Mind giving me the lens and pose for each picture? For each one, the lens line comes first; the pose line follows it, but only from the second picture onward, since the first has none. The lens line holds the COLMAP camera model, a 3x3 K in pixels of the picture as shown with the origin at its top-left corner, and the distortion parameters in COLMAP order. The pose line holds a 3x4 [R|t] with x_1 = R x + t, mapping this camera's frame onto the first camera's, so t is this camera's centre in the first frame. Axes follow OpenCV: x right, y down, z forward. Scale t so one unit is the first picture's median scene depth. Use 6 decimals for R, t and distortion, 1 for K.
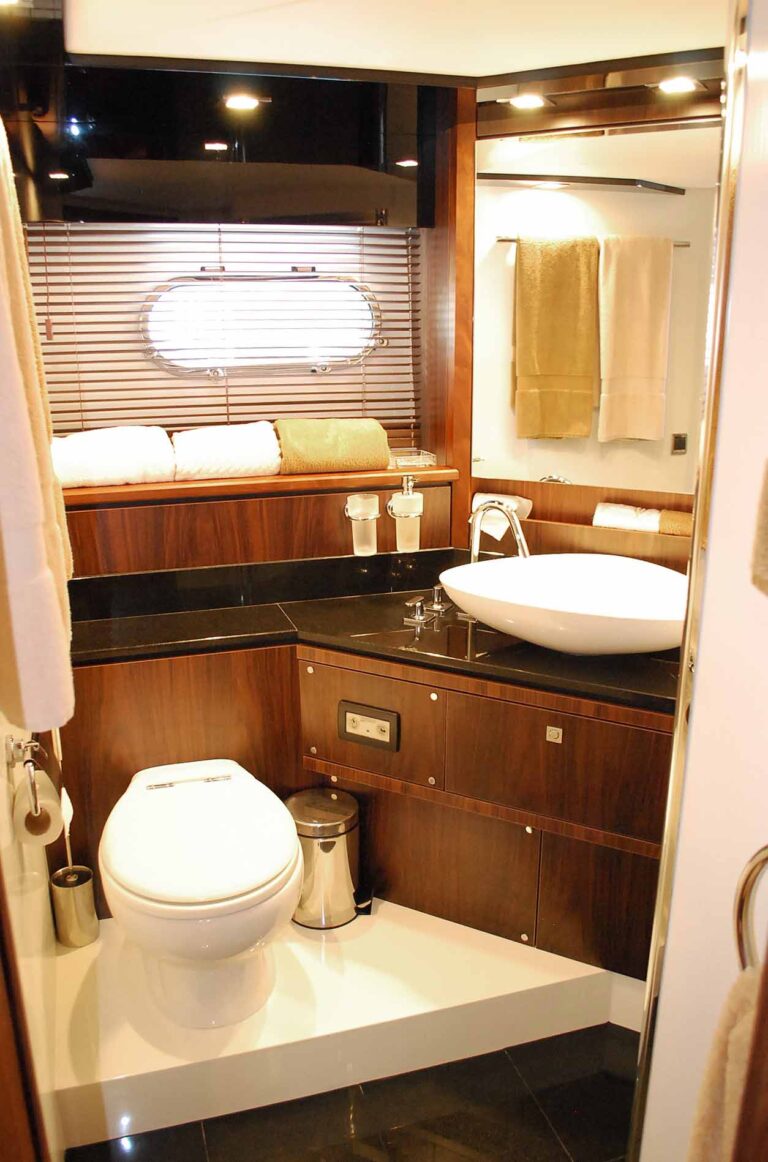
lens RADIAL K [[898.1, 0, 384.0], [0, 898.1, 581.0], [0, 0, 1]] dist [-0.028431, 0.001091]
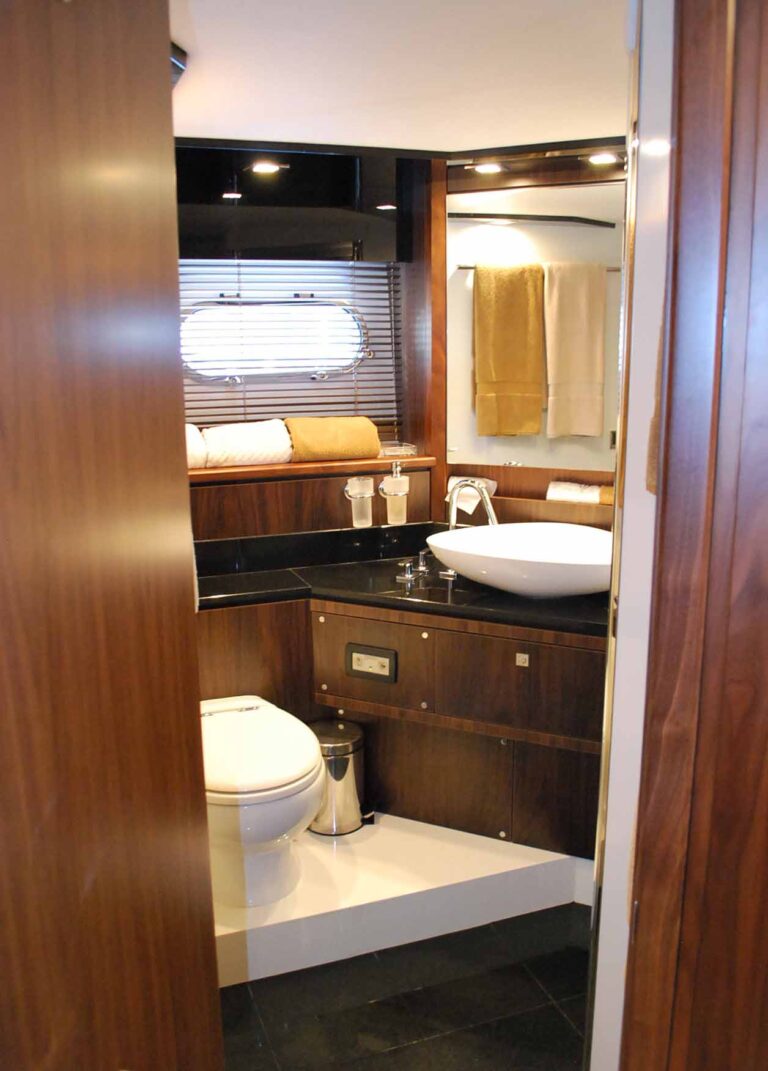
lens RADIAL K [[891.5, 0, 384.0], [0, 891.5, 535.5], [0, 0, 1]] dist [-0.000332, -0.001041]
pose [[0.998411, -0.016469, 0.053896, -0.057024], [0.019659, 0.998052, -0.059210, 0.054552], [-0.052816, 0.060175, 0.996790, -0.206717]]
